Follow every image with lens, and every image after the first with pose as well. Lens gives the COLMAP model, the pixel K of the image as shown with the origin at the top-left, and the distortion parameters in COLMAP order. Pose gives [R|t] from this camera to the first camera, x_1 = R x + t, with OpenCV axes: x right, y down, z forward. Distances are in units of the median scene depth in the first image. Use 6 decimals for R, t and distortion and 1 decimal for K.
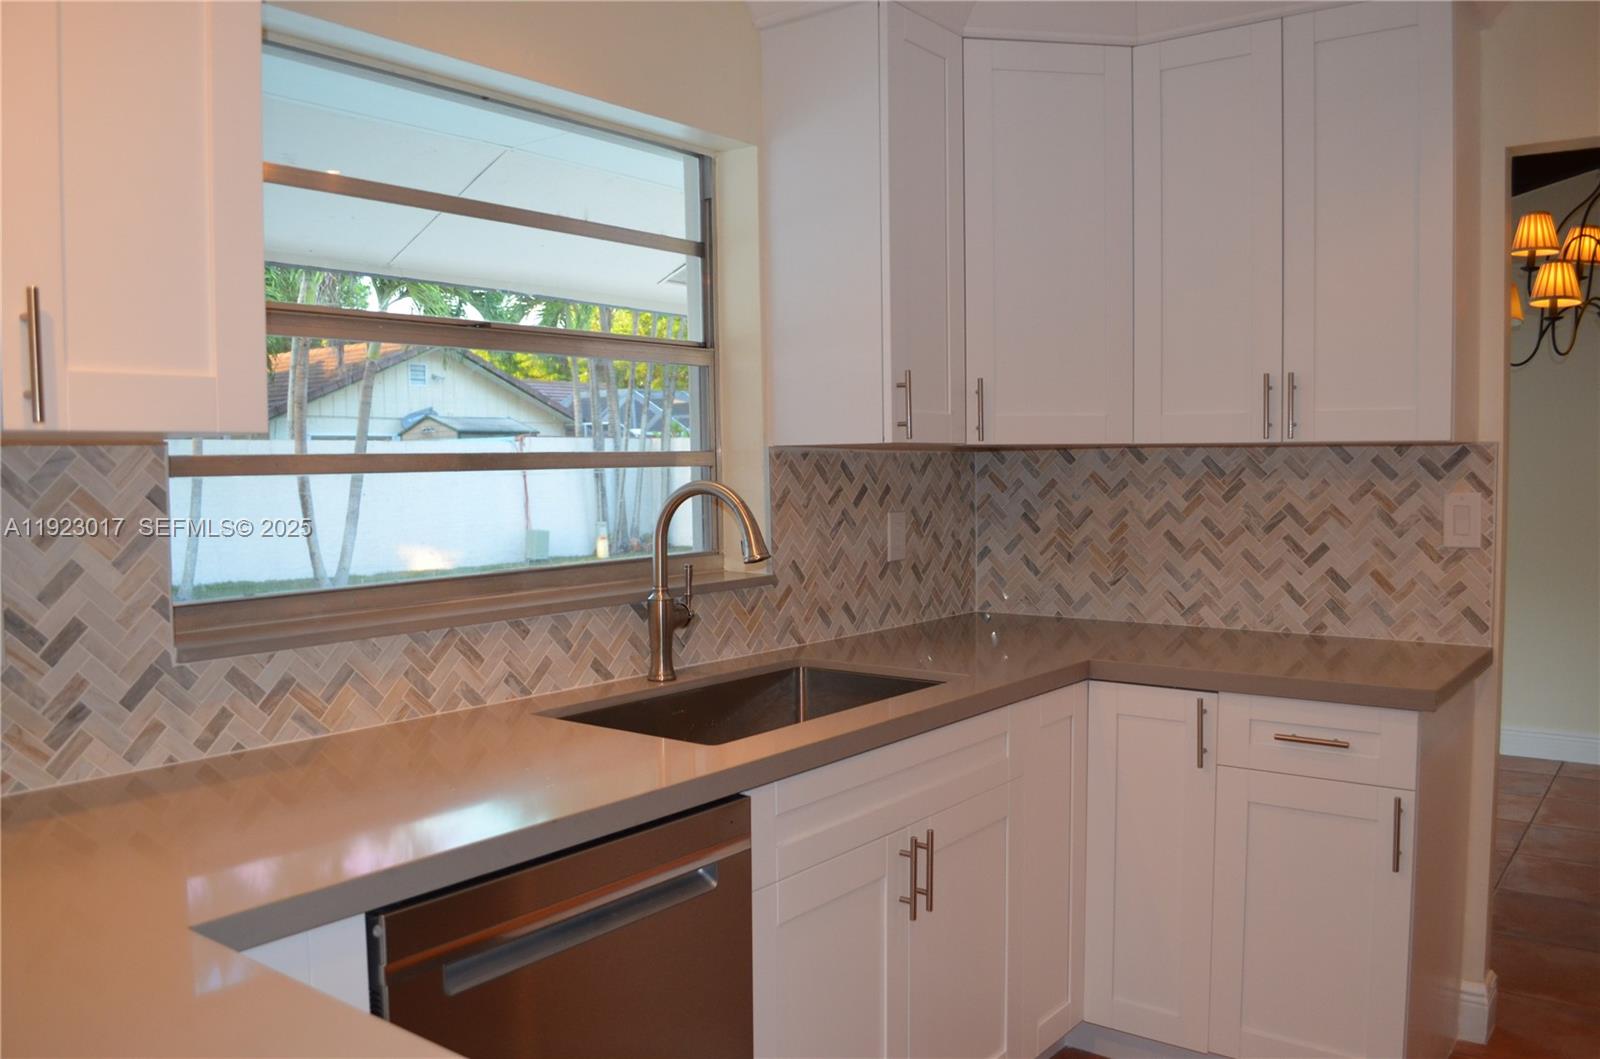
lens RADIAL K [[1267.2, 0, 808.6], [0, 1267.2, 540.7], [0, 0, 1]] dist [-0.082904, 0.015355]
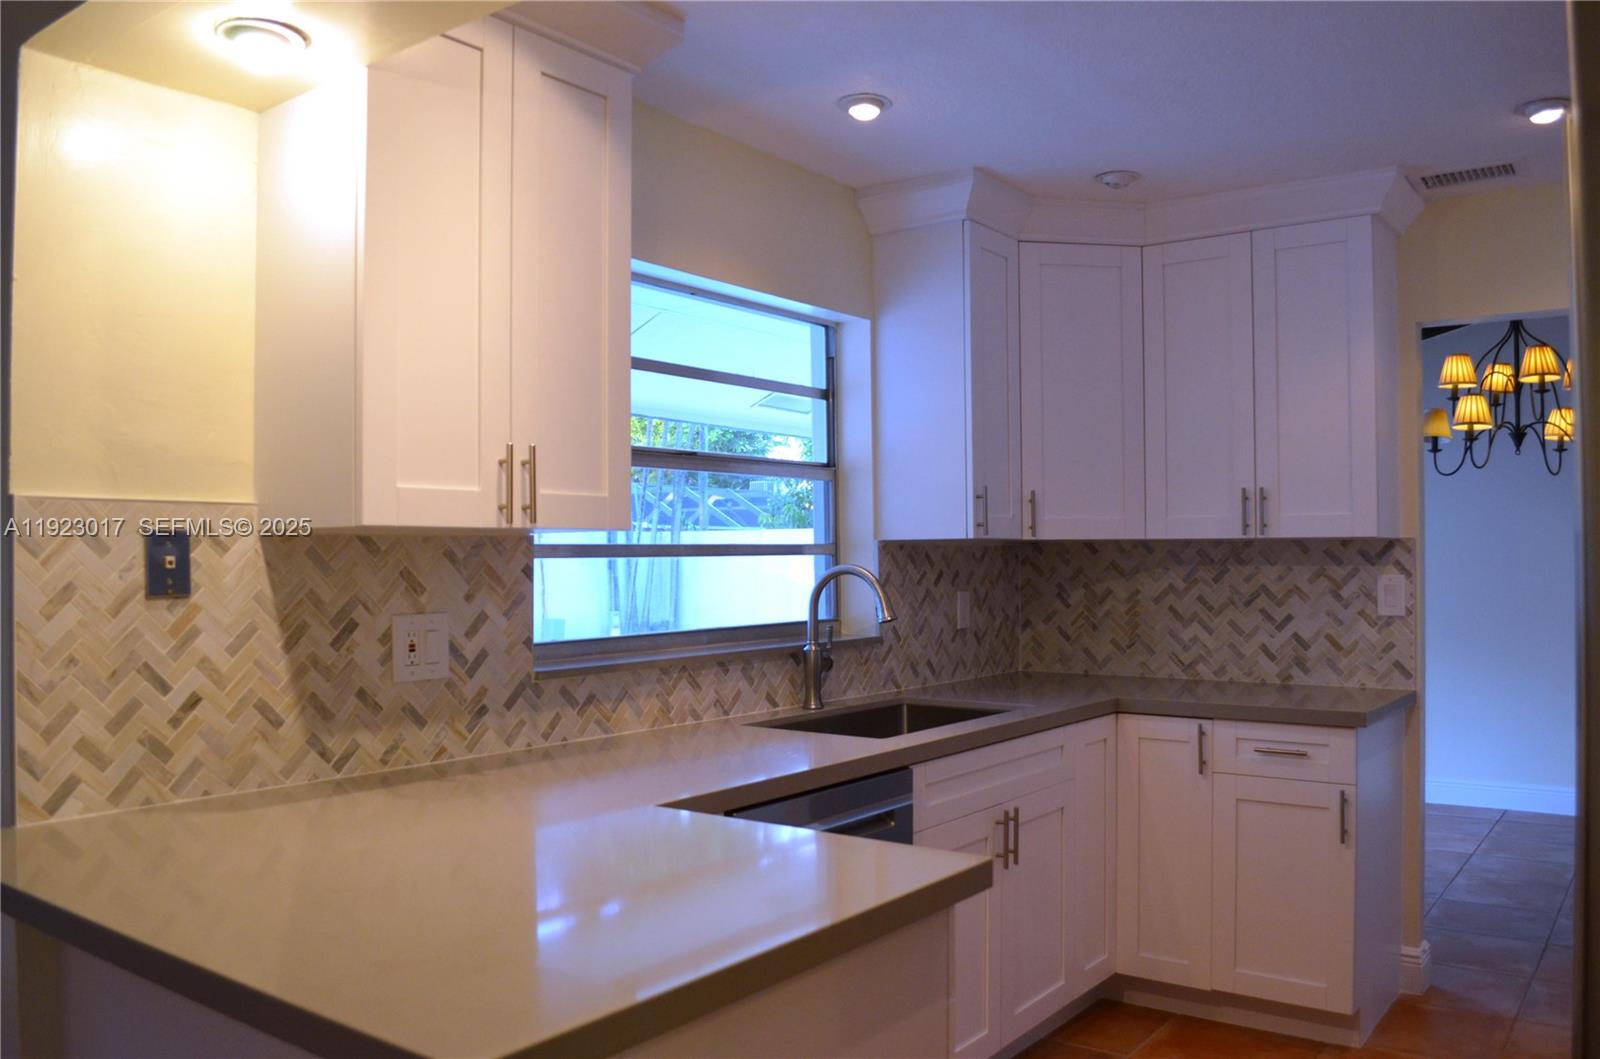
lens RADIAL K [[1267.2, 0, 809.6], [0, 1267.2, 536.5], [0, 0, 1]] dist [-0.082904, 0.015355]
pose [[0.999919, 0.004218, 0.012023, -0.116900], [-0.003284, 0.997048, -0.076711, 0.024346], [-0.012311, 0.076665, 0.996981, -0.334408]]
